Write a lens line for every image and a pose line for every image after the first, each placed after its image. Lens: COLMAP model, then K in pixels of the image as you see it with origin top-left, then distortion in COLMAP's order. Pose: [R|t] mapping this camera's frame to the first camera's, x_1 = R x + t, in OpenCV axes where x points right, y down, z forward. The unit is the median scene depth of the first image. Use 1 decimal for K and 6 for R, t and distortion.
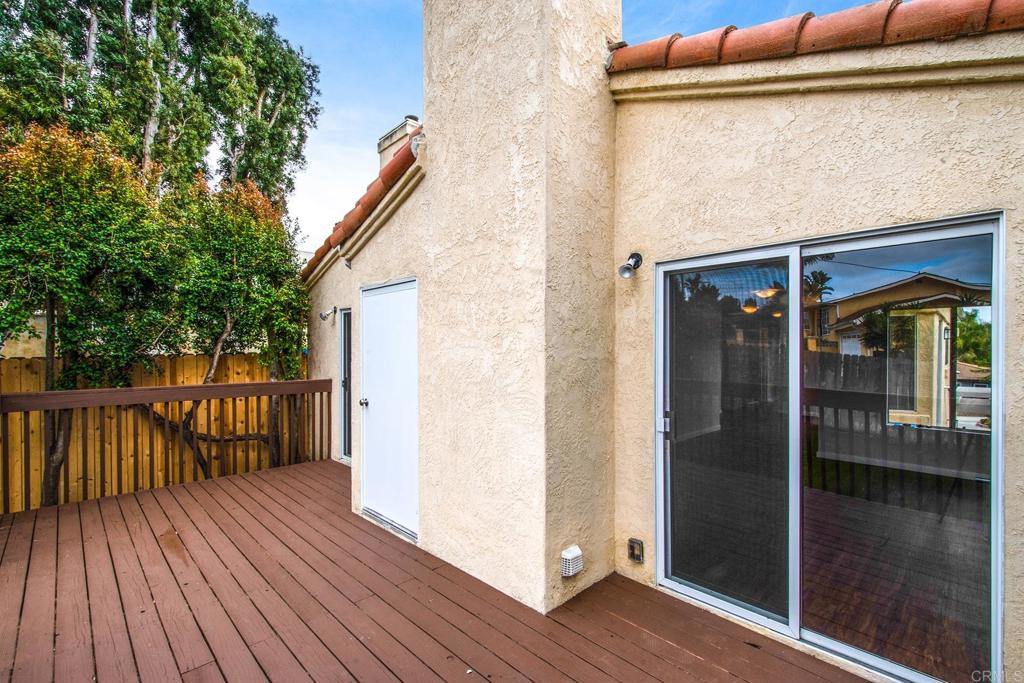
lens RADIAL K [[449.5, 0, 515.0], [0, 449.5, 348.8], [0, 0, 1]] dist [0.001266, -0.000650]
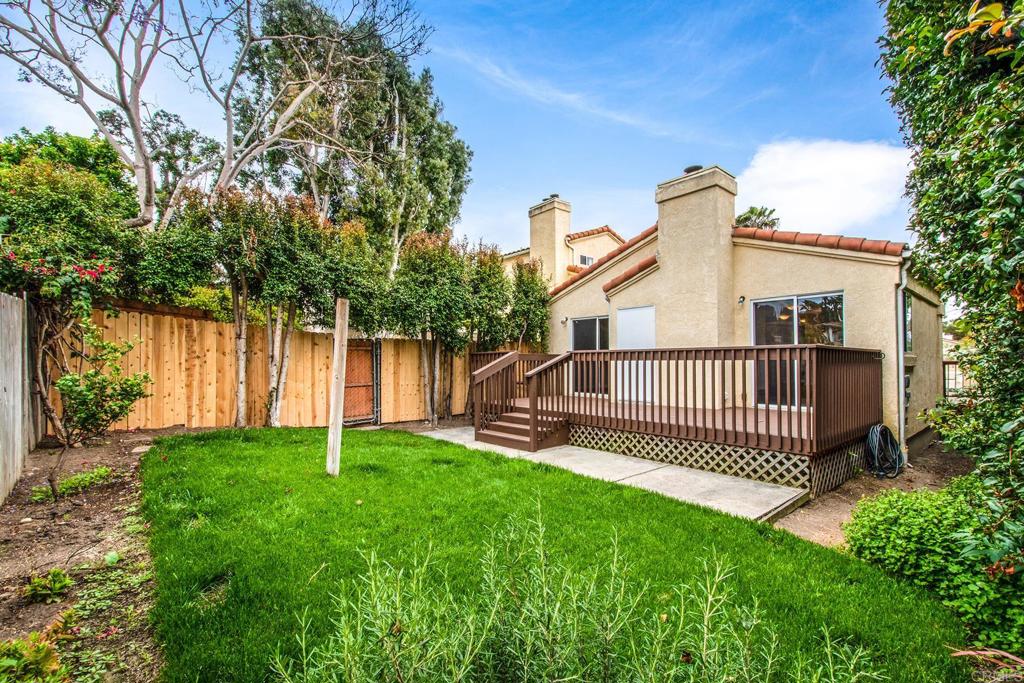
lens RADIAL K [[449.5, 0, 511.9], [0, 449.5, 355.5], [0, 0, 1]] dist [0.001266, -0.000650]
pose [[0.998961, -0.011435, -0.044112, -1.134426], [0.011142, 0.999914, -0.006884, 0.186300], [0.044187, 0.006386, 0.999003, -2.055676]]
